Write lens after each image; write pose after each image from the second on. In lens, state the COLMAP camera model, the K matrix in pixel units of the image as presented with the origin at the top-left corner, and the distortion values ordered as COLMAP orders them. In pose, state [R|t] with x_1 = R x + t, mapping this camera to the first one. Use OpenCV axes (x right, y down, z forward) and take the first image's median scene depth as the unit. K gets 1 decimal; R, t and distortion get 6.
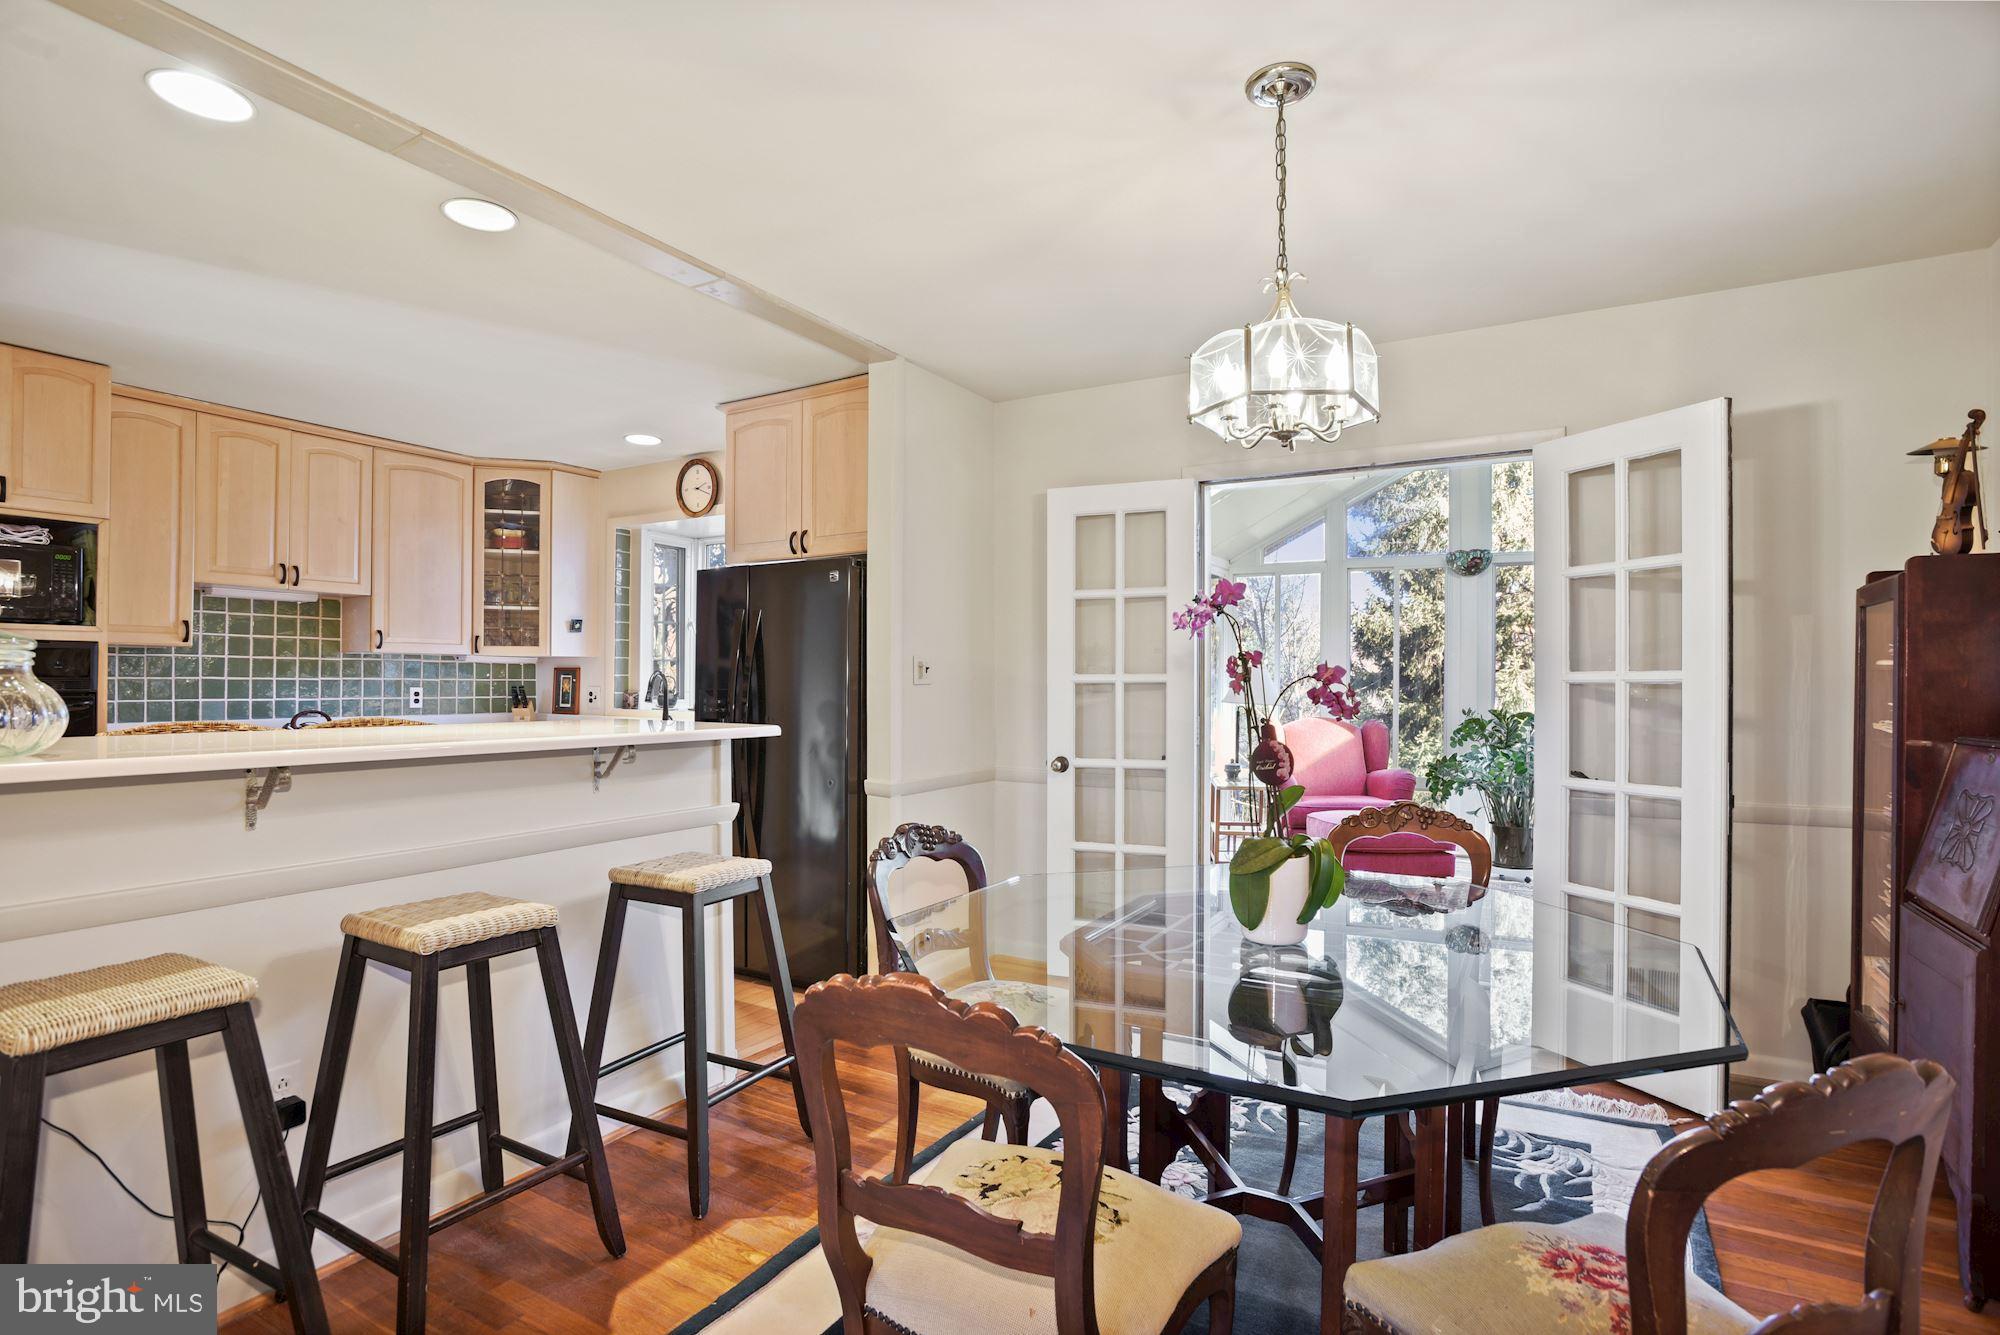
lens RADIAL K [[967.7, 0, 981.2], [0, 967.7, 677.1], [0, 0, 1]] dist [-0.020930, 0.000884]
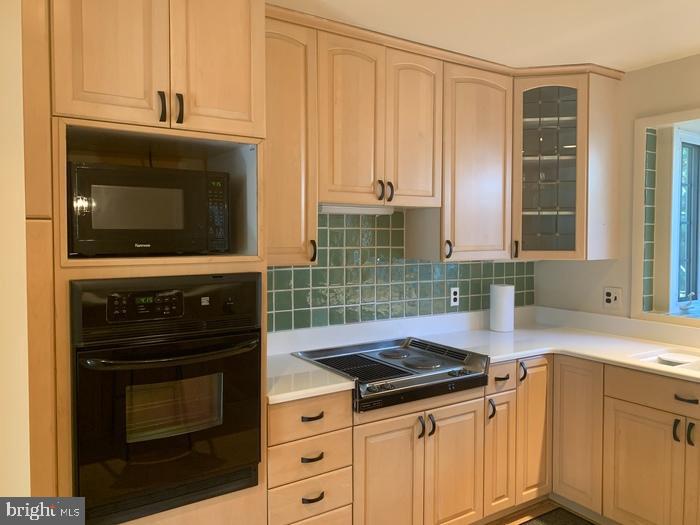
lens RADIAL K [[539.5, 0, 353.6], [0, 539.5, 256.3], [0, 0, 1]] dist [0.039522, -0.035124]
pose [[0.904579, 0.014434, -0.426062, -0.486414], [0.003827, 0.999111, 0.041973, -0.058552], [0.426289, -0.039599, 0.903720, 0.441823]]
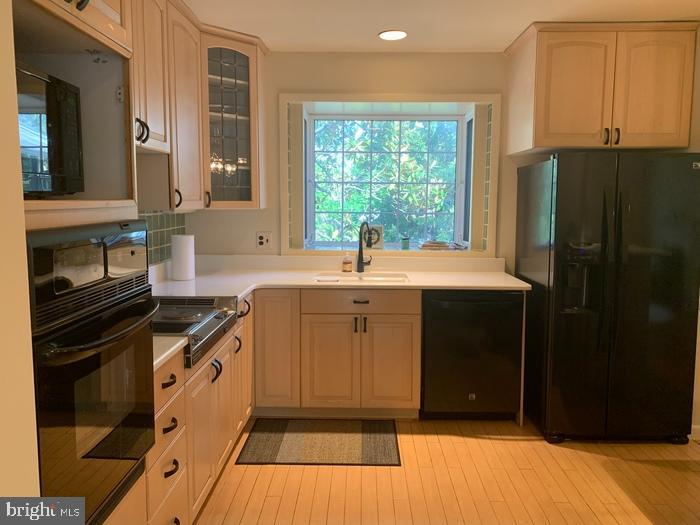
lens RADIAL K [[539.5, 0, 350.0], [0, 539.5, 255.0], [0, 0, 1]] dist [0.039522, -0.035124]
pose [[0.860705, -0.050862, 0.506557, -0.790405], [-0.005057, 0.994094, 0.108407, -0.043923], [-0.509079, -0.095868, 0.855364, 0.423751]]
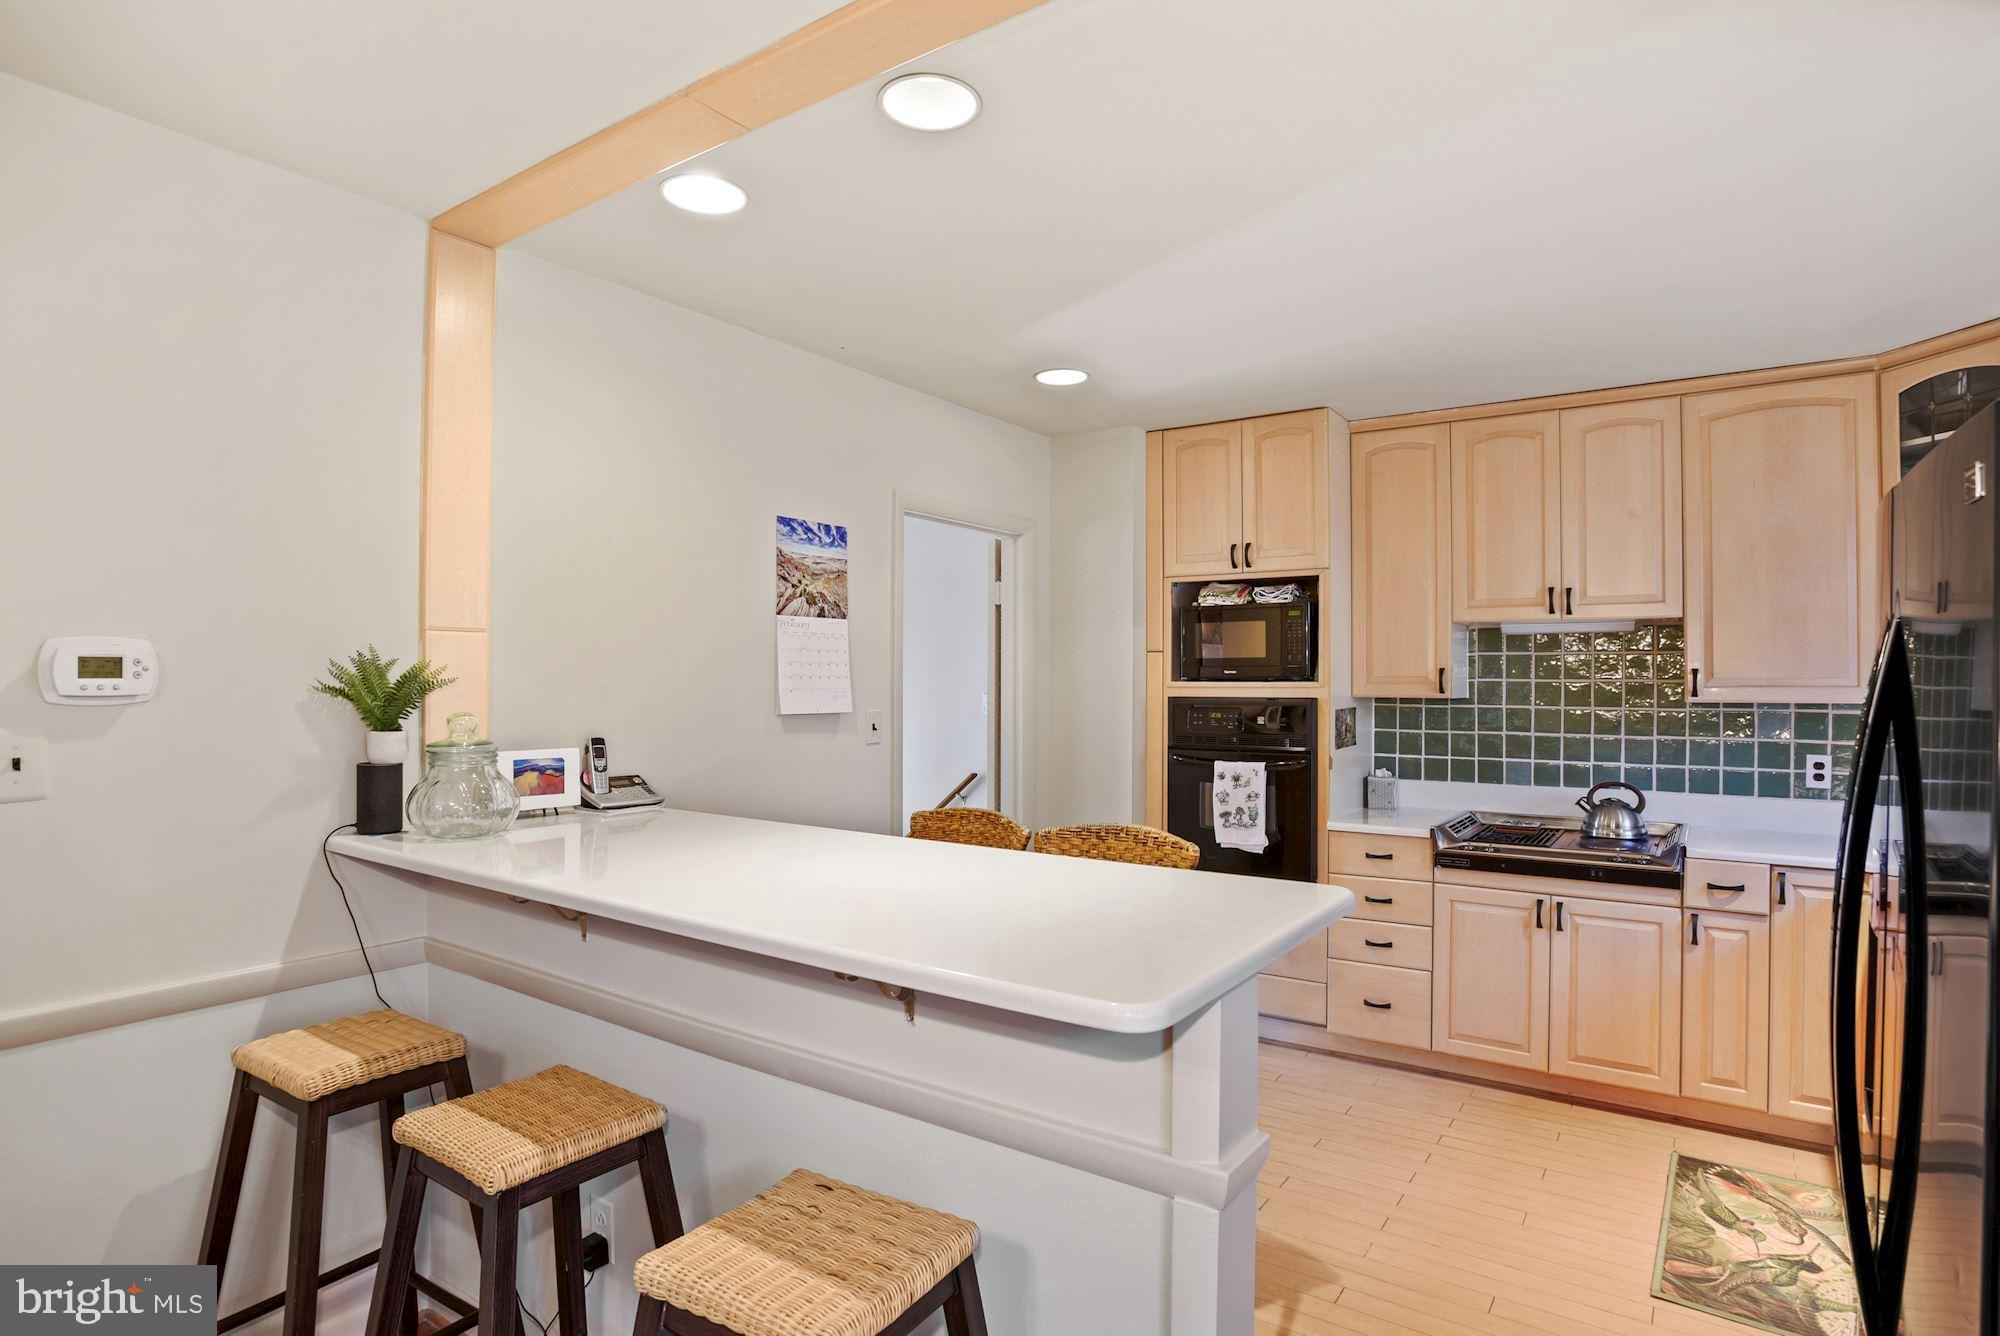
lens RADIAL K [[1035.8, 0, 1001.6], [0, 1035.8, 673.6], [0, 0, 1]] dist [-0.033807, 0.000786]
pose [[-0.057868, -0.013734, -0.998230, 0.104057], [-0.000299, 0.999906, -0.013740, -0.036819], [0.998324, -0.000497, -0.057867, 0.583023]]
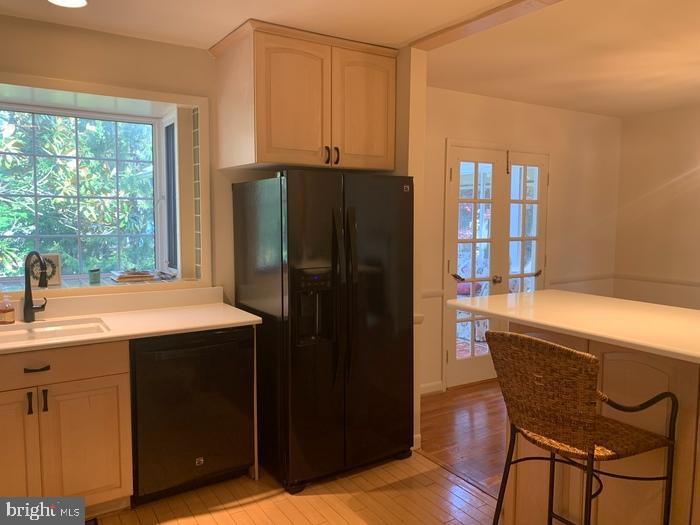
lens RADIAL K [[539.5, 0, 354.0], [0, 539.5, 258.7], [0, 0, 1]] dist [0.039522, -0.035124]
pose [[0.432476, -0.076538, 0.898391, -0.736905], [-0.009898, 0.995927, 0.089613, -0.054162], [-0.901591, -0.047648, 0.429957, 0.545231]]
